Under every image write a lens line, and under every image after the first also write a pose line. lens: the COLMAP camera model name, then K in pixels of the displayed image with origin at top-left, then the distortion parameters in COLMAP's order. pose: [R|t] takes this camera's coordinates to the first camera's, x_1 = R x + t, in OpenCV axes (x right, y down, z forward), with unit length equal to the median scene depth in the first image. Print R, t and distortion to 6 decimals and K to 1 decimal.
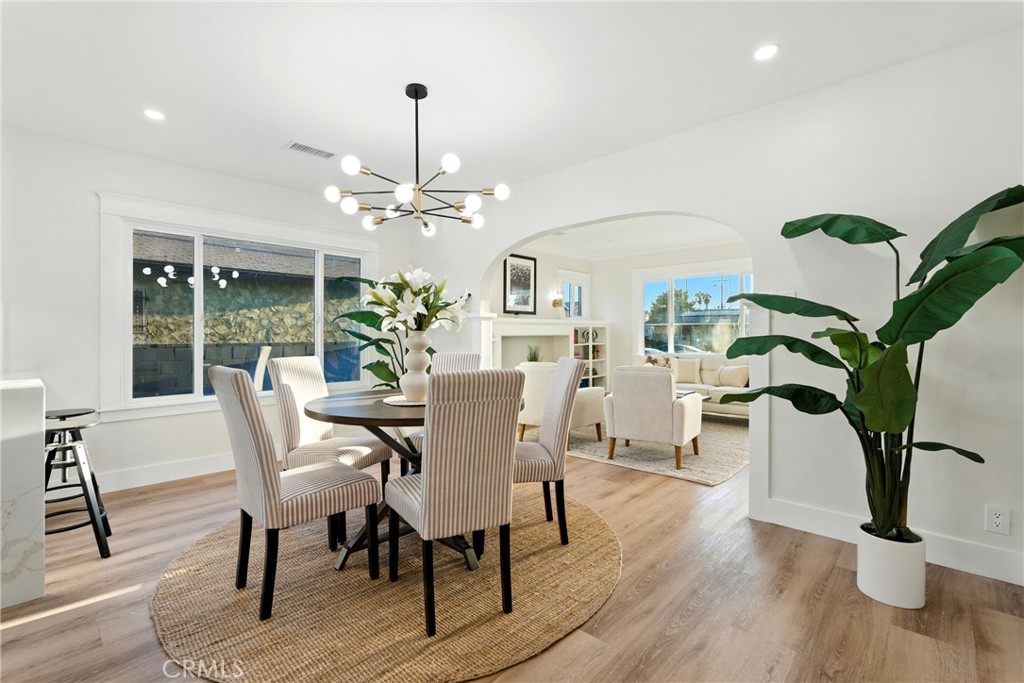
lens RADIAL K [[464.7, 0, 520.6], [0, 464.7, 332.4], [0, 0, 1]] dist [-0.009451, 0.002039]
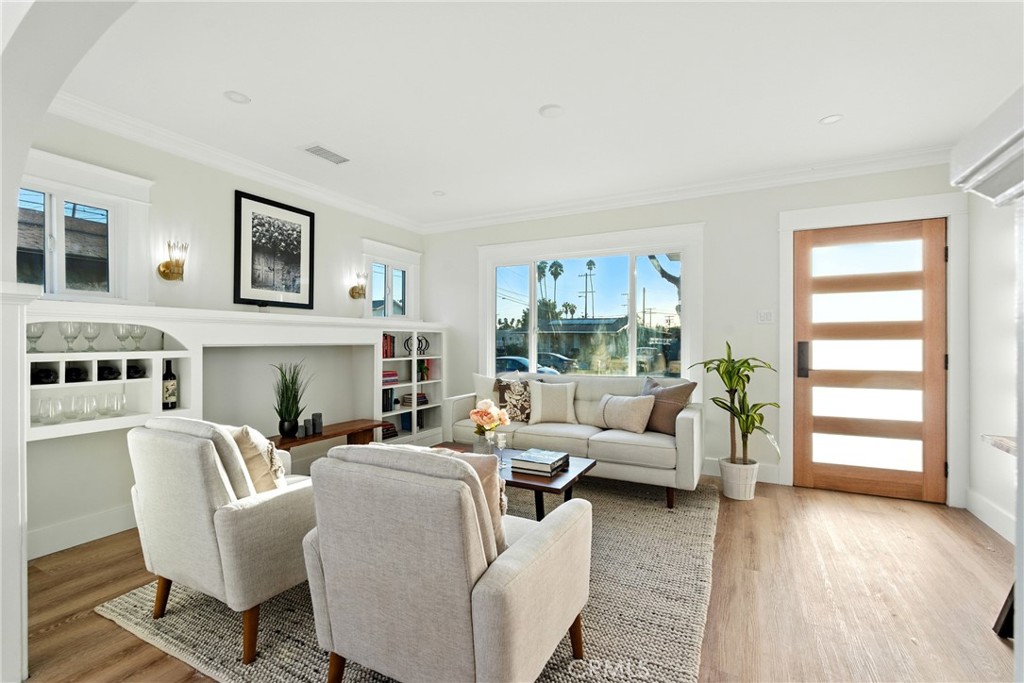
lens RADIAL K [[464.7, 0, 511.6], [0, 464.7, 341.8], [0, 0, 1]] dist [-0.009451, 0.002039]
pose [[0.968362, 0.009295, 0.249375, 0.123481], [-0.010632, 0.999935, 0.004016, -0.001901], [-0.249321, -0.006540, 0.968399, 0.349077]]
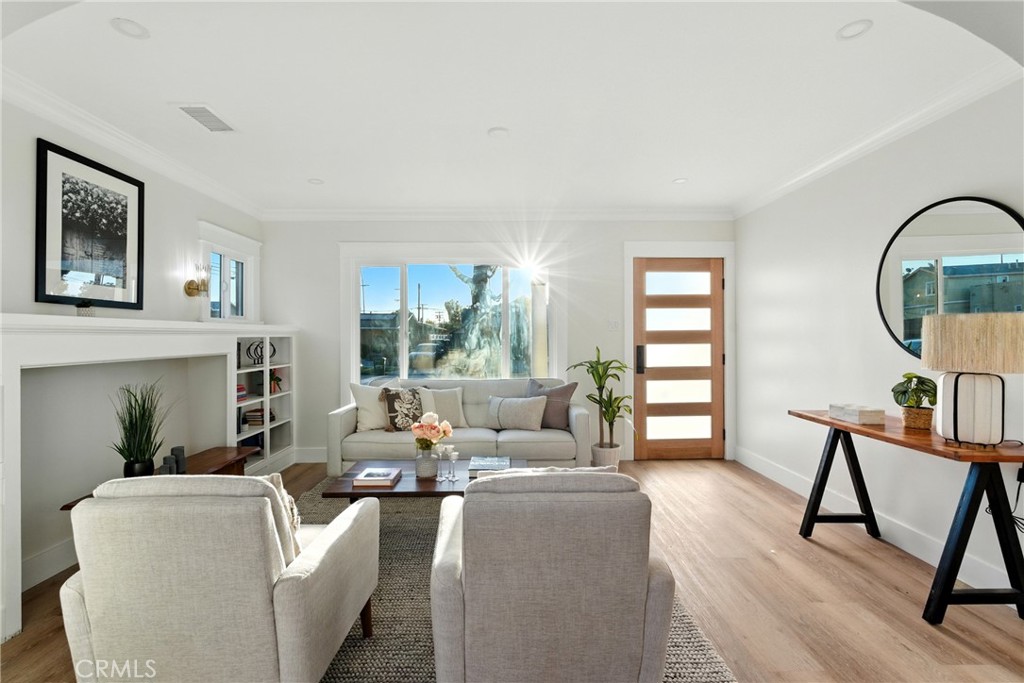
lens RADIAL K [[464.7, 0, 529.9], [0, 464.7, 337.4], [0, 0, 1]] dist [-0.009451, 0.002039]
pose [[0.722188, 0.006595, 0.691665, -0.004460], [-0.007941, 0.999968, -0.001243, -0.013317], [-0.691651, -0.004595, 0.722217, 0.401361]]
